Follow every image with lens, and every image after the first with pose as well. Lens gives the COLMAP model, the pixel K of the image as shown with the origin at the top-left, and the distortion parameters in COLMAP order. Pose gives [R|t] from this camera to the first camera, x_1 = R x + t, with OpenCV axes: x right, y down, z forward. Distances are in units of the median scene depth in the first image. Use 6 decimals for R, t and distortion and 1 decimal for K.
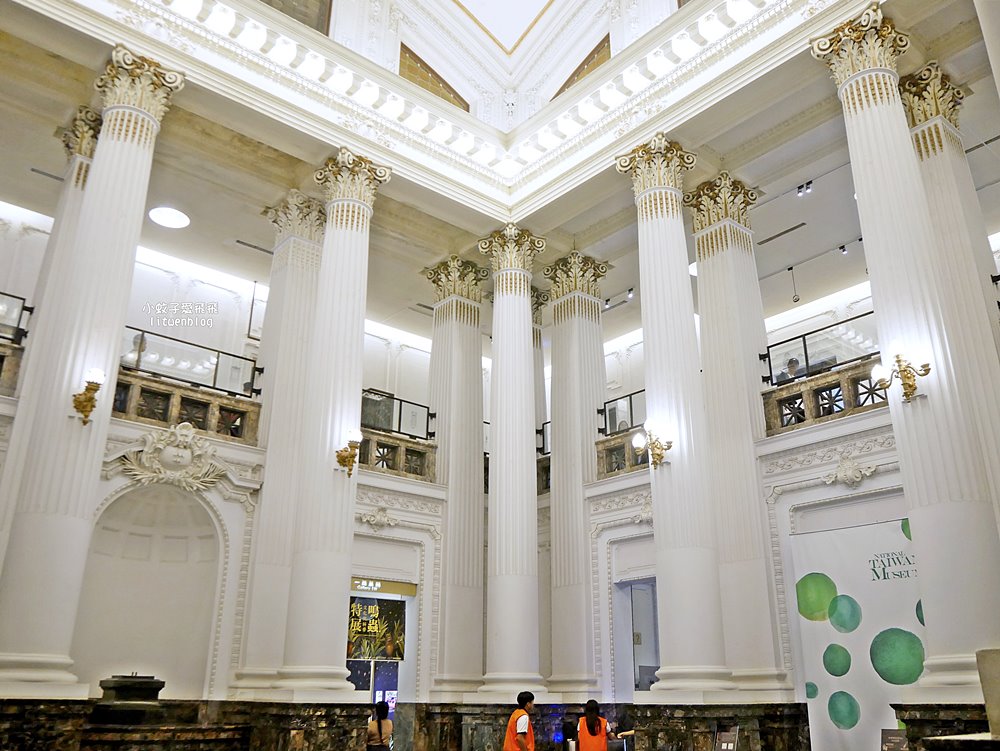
lens RADIAL K [[847.9, 0, 505.1], [0, 847.9, 381.1], [0, 0, 1]] dist [-0.055196, 0.043142]
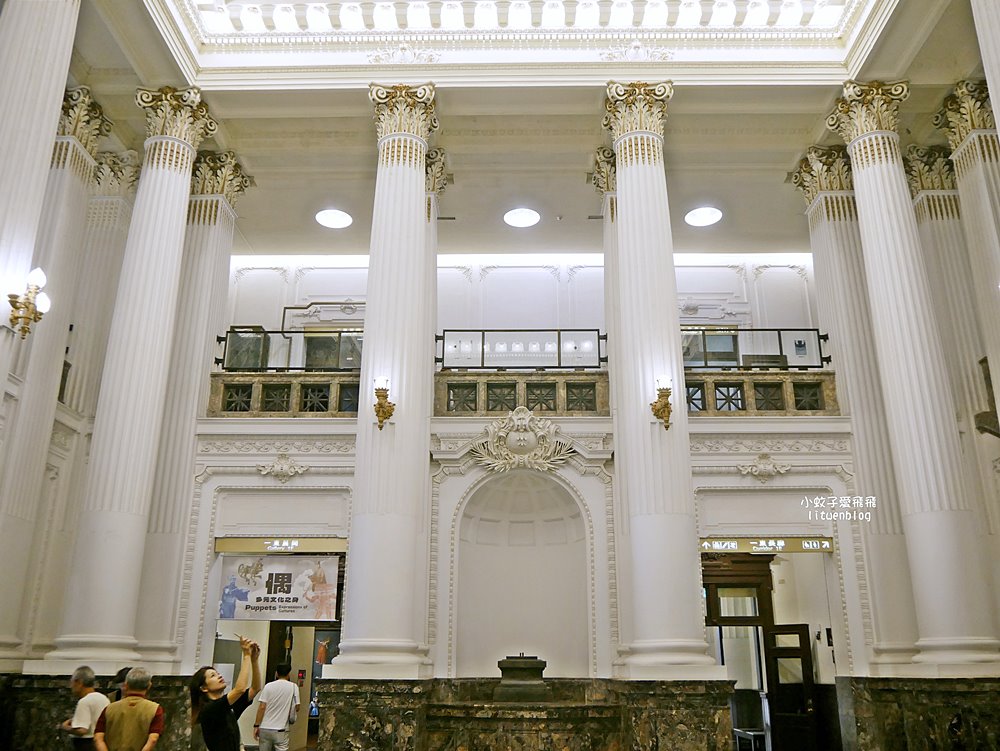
lens RADIAL K [[847.9, 0, 496.3], [0, 847.9, 378.2], [0, 0, 1]] dist [-0.055196, 0.043142]
pose [[0.751181, -0.225386, -0.620425, 0.208864], [0.237767, 0.969198, -0.064210, 0.065151], [0.615787, -0.099283, 0.781633, 0.166453]]
